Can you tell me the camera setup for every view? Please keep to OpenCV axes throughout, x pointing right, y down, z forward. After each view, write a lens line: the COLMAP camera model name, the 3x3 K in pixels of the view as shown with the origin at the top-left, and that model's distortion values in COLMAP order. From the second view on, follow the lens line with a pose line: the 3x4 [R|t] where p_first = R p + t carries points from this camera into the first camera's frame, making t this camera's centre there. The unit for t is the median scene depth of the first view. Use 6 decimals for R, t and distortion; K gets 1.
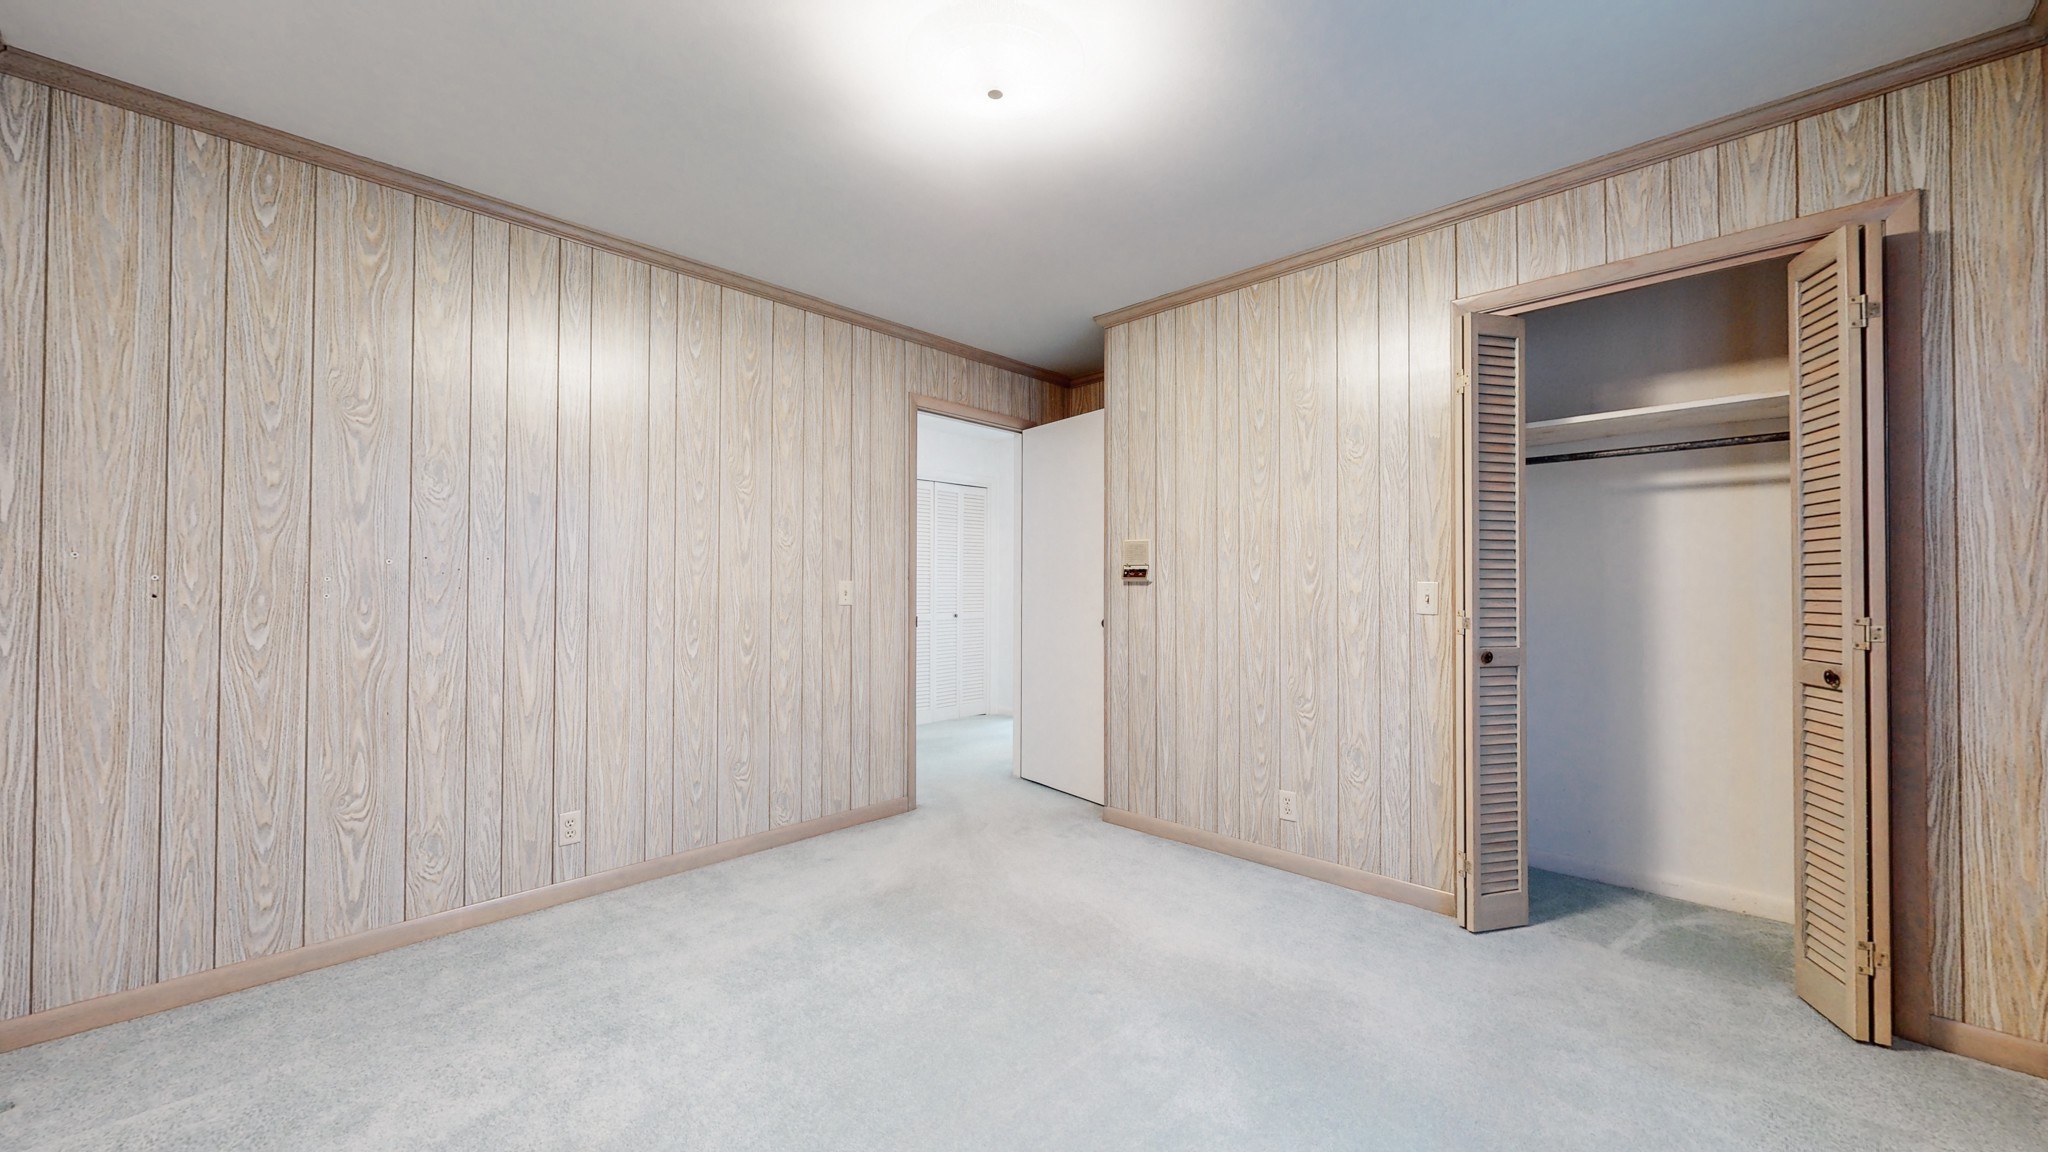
lens RADIAL K [[752.1, 0, 1024.0], [0, 752.1, 576.0], [0, 0, 1]] dist [-0.000792, -0.000046]
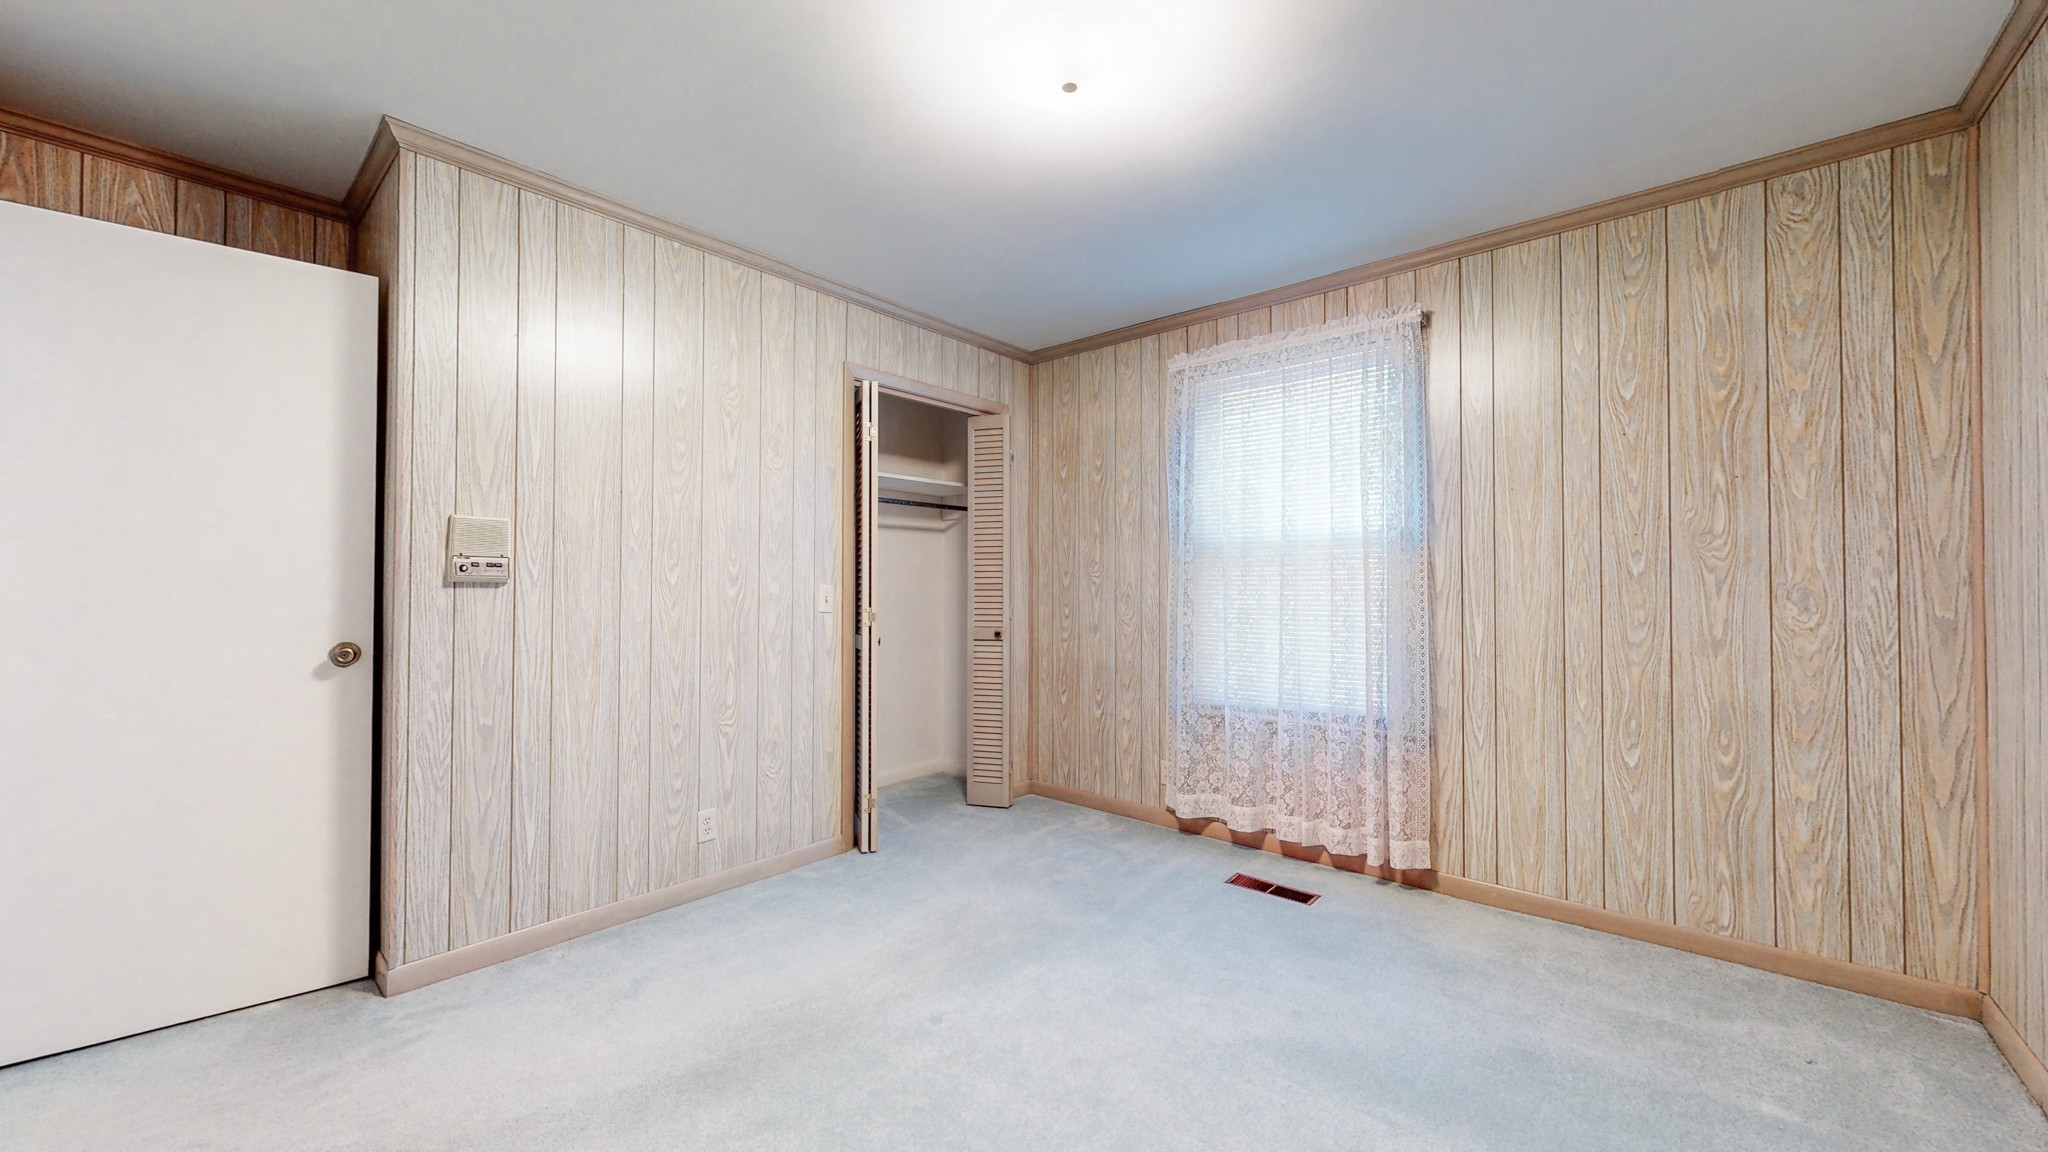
lens RADIAL K [[752.1, 0, 1024.0], [0, 752.1, 576.0], [0, 0, 1]] dist [-0.000792, -0.000046]
pose [[-0.059413, 0.013343, 0.998144, -0.626002], [-0.018350, 0.999727, -0.014456, 0.003616], [-0.998065, -0.019175, -0.059152, 0.693961]]
